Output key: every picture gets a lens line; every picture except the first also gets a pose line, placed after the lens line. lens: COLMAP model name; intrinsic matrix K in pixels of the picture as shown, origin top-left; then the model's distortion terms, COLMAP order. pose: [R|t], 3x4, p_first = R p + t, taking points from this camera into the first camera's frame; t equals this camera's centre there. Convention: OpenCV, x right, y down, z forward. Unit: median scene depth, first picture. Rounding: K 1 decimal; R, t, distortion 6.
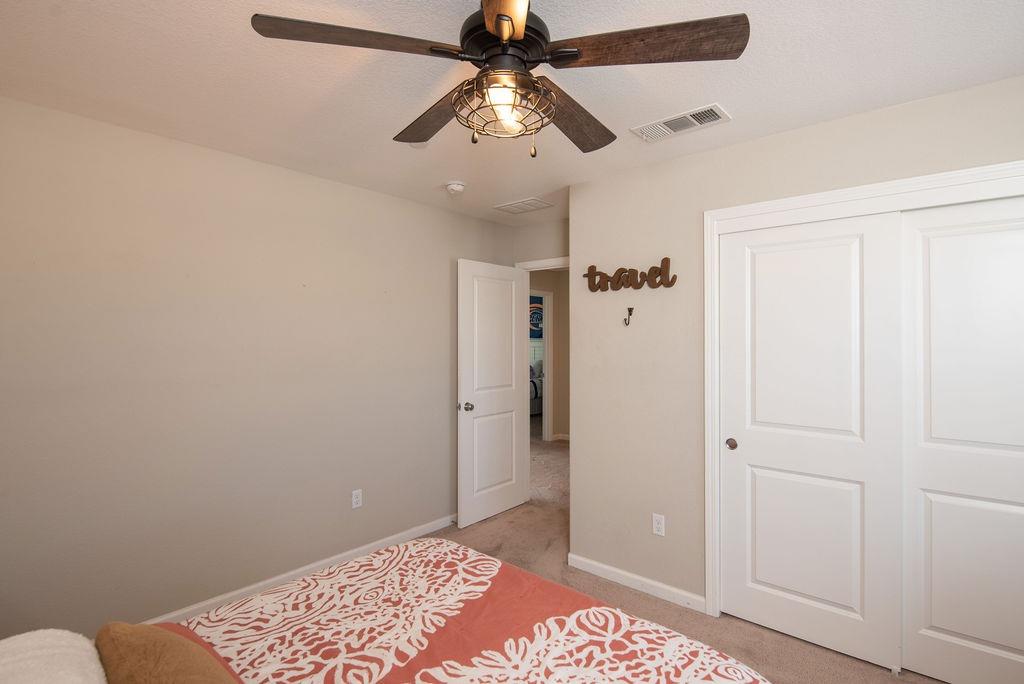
lens RADIAL K [[508.5, 0, 536.1], [0, 508.5, 329.5], [0, 0, 1]] dist [-0.007850, -0.001148]
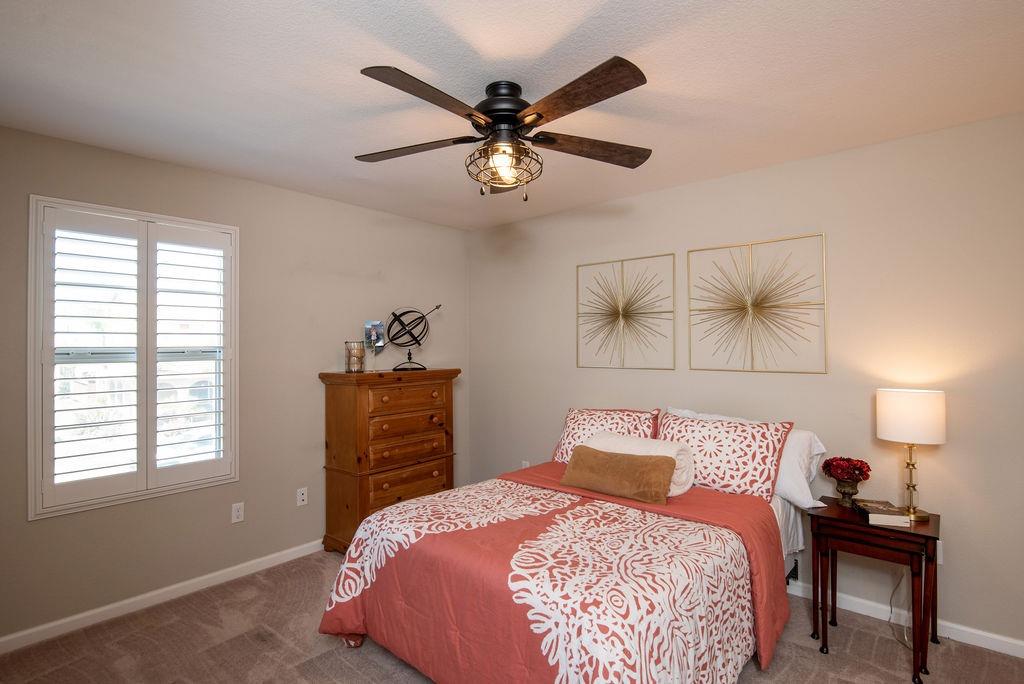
lens RADIAL K [[491.1, 0, 521.3], [0, 491.1, 342.4], [0, 0, 1]] dist [-0.004370, -0.000900]
pose [[-0.999861, 0.005715, 0.015672, -0.107948], [0.005357, 0.999726, -0.022765, 0.054995], [-0.015798, -0.022678, -0.999618, 1.989834]]
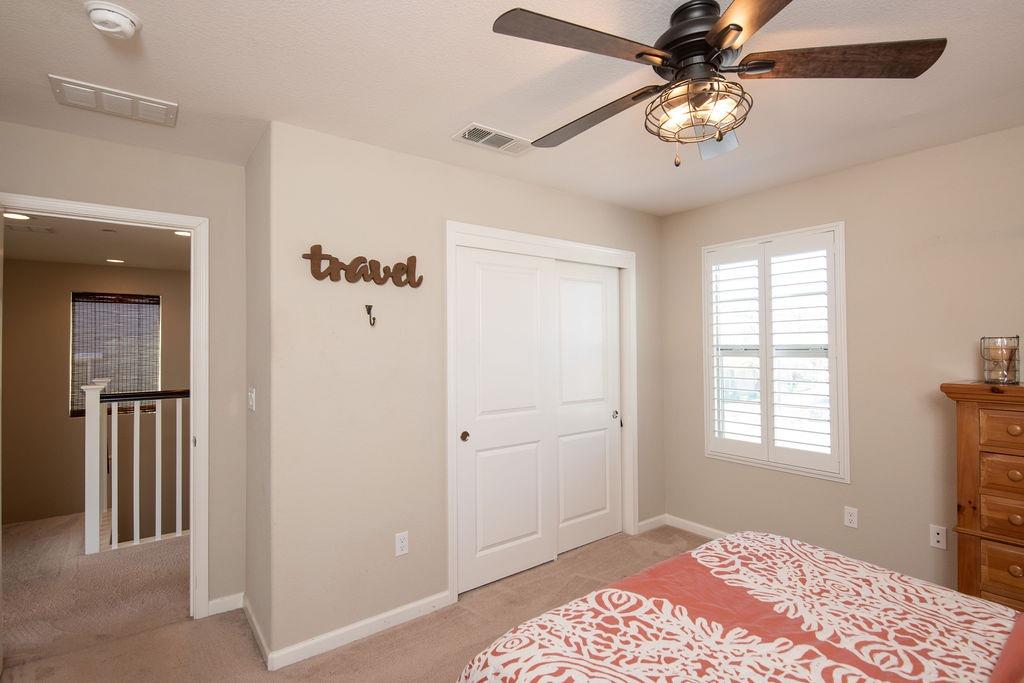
lens RADIAL K [[491.1, 0, 521.3], [0, 491.1, 341.9], [0, 0, 1]] dist [-0.004370, -0.000900]
pose [[0.211939, 0.006522, 0.977261, -0.958754], [-0.008551, 0.999952, -0.004819, 0.033952], [-0.977245, -0.007335, 0.211985, 0.986788]]
